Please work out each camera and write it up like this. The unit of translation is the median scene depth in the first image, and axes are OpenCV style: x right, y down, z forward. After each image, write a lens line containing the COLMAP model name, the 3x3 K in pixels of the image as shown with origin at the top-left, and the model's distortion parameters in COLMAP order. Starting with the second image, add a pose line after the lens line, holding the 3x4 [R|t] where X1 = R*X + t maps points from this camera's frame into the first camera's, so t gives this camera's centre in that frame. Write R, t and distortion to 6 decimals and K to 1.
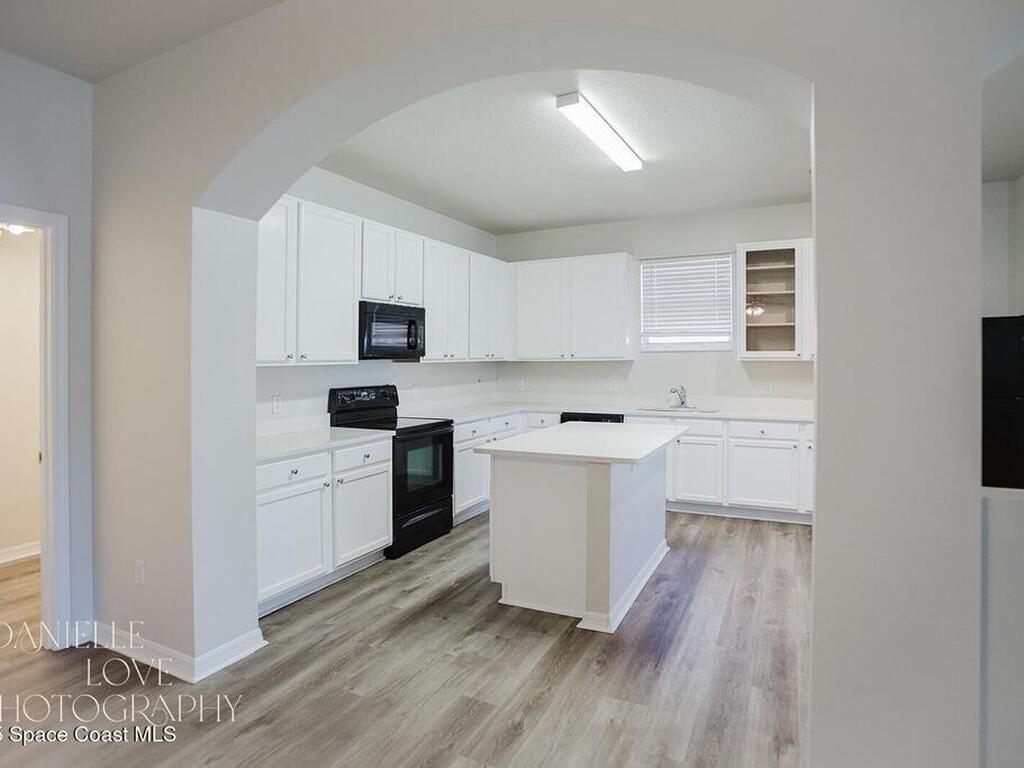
lens RADIAL K [[603.4, 0, 512.5], [0, 603.4, 350.7], [0, 0, 1]] dist [-0.063607, 0.028075]
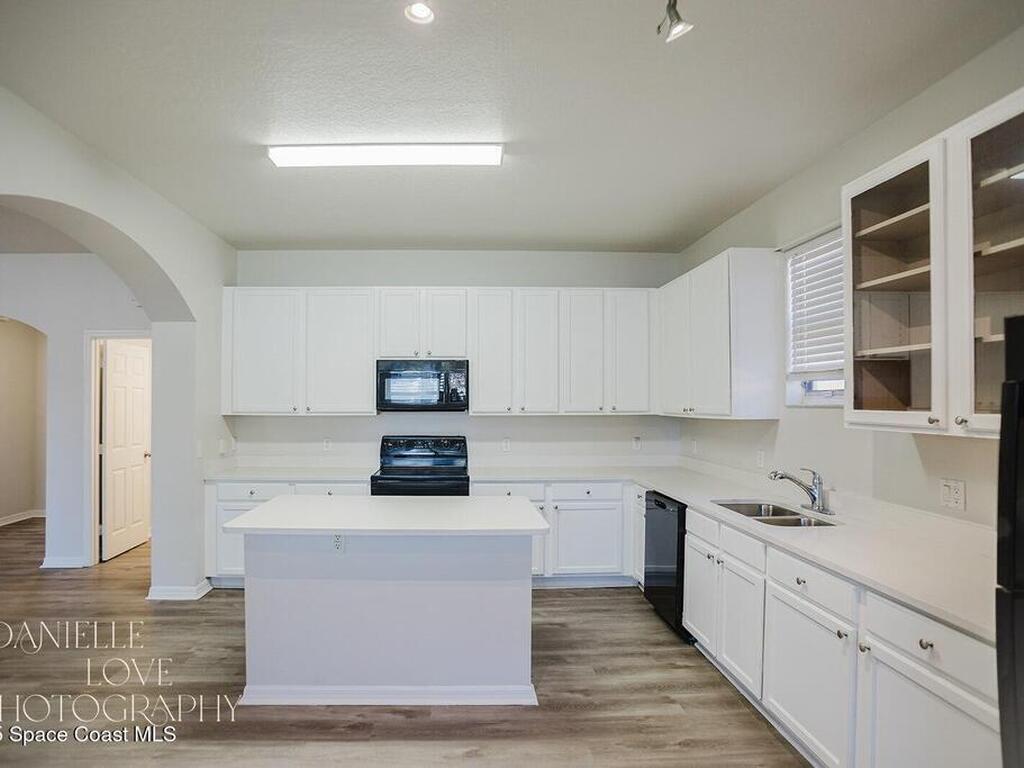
lens RADIAL K [[564.6, 0, 441.7], [0, 564.6, 390.7], [0, 0, 1]] dist [-0.102110, 0.035069]
pose [[0.457983, -0.018034, -0.888778, 0.694361], [0.000941, 0.999803, -0.019802, -0.002843], [0.888960, 0.008233, 0.457910, 0.568120]]
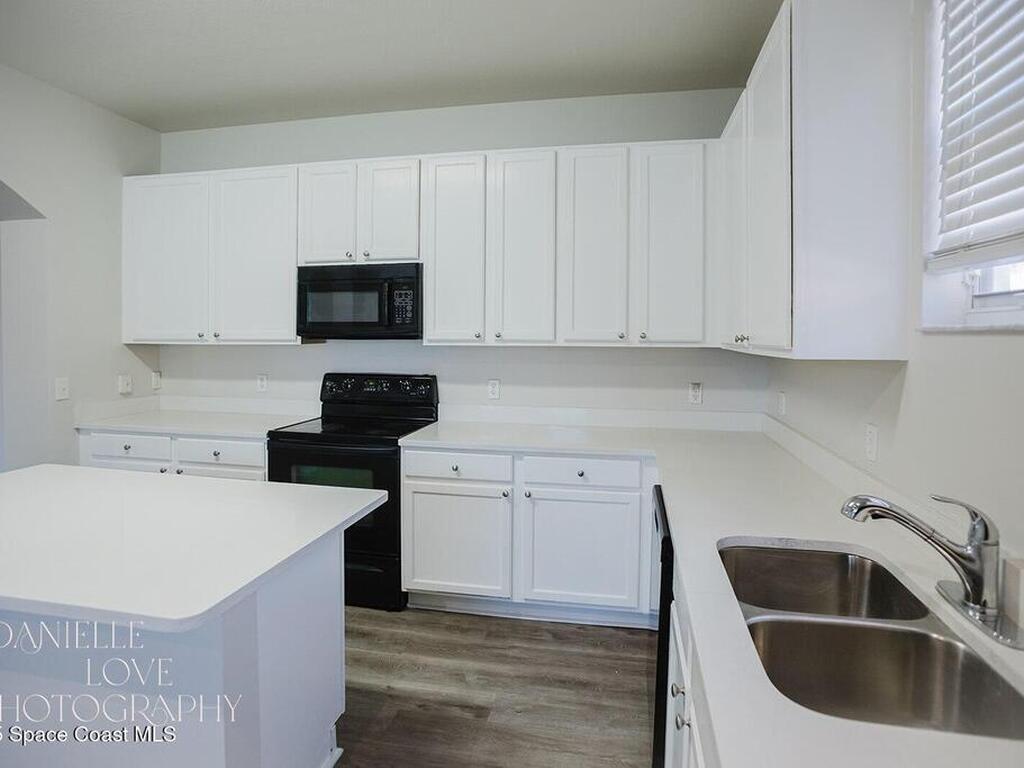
lens RADIAL K [[550.3, 0, 516.7], [0, 550.3, 344.5], [0, 0, 1]] dist [-0.049653, 0.000639]
pose [[0.272472, 0.022027, -0.961912, 0.492871], [-0.000464, 0.999741, 0.022762, 0.004802], [0.962164, -0.005755, 0.272411, 0.992533]]
